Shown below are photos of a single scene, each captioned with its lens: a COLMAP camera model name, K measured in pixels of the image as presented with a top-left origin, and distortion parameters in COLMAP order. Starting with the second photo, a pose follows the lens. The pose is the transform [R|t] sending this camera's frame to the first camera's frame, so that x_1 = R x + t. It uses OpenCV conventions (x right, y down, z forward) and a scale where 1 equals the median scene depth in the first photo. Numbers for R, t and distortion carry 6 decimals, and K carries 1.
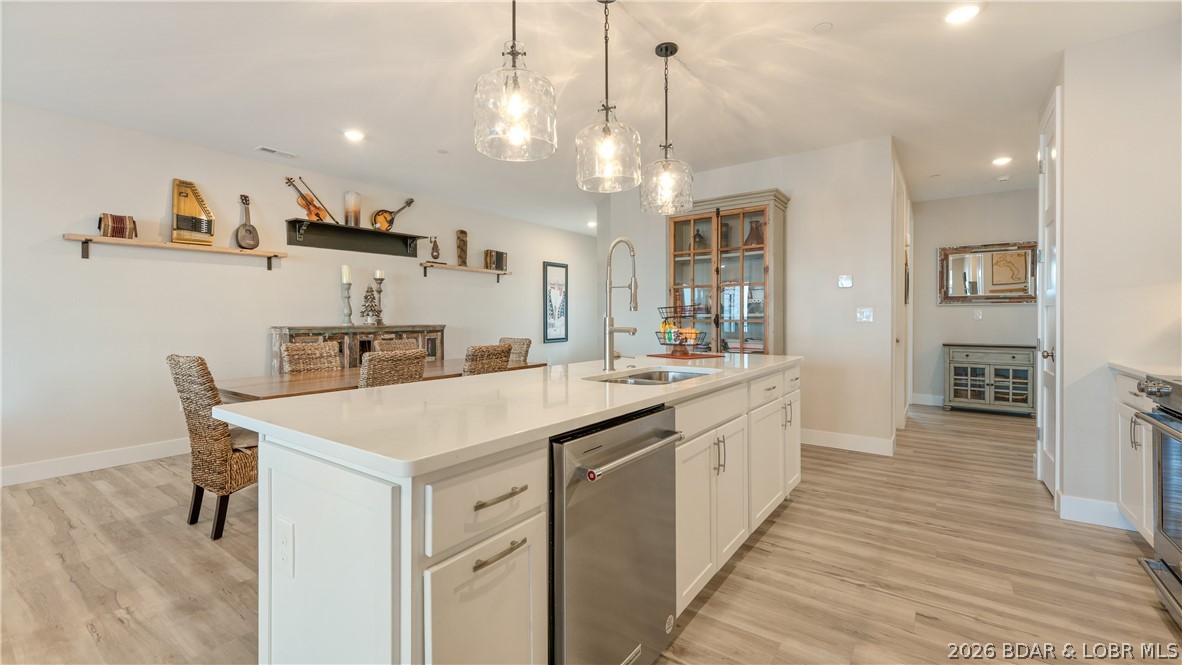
lens RADIAL K [[482.8, 0, 586.9], [0, 482.8, 310.4], [0, 0, 1]] dist [0.003834, -0.001198]
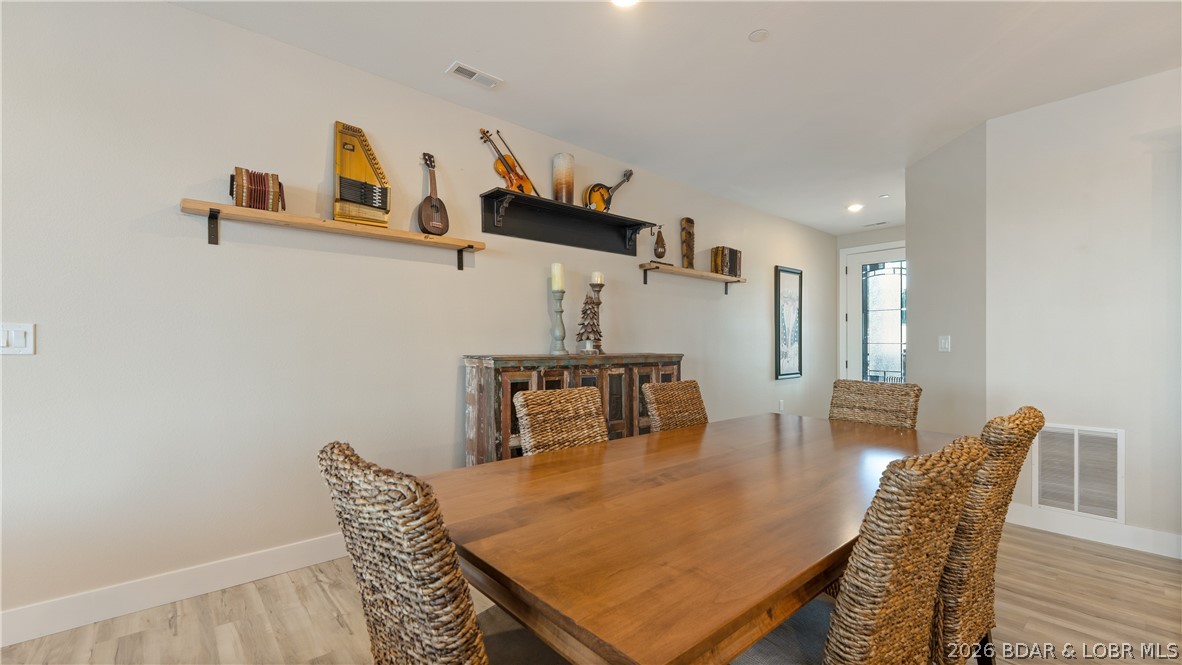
lens RADIAL K [[482.8, 0, 584.7], [0, 482.8, 342.9], [0, 0, 1]] dist [0.003834, -0.001198]
pose [[0.973798, 0.004711, -0.227364, -0.325723], [-0.001657, 0.999906, 0.013619, 0.006932], [0.227407, -0.012885, 0.973715, 0.378666]]
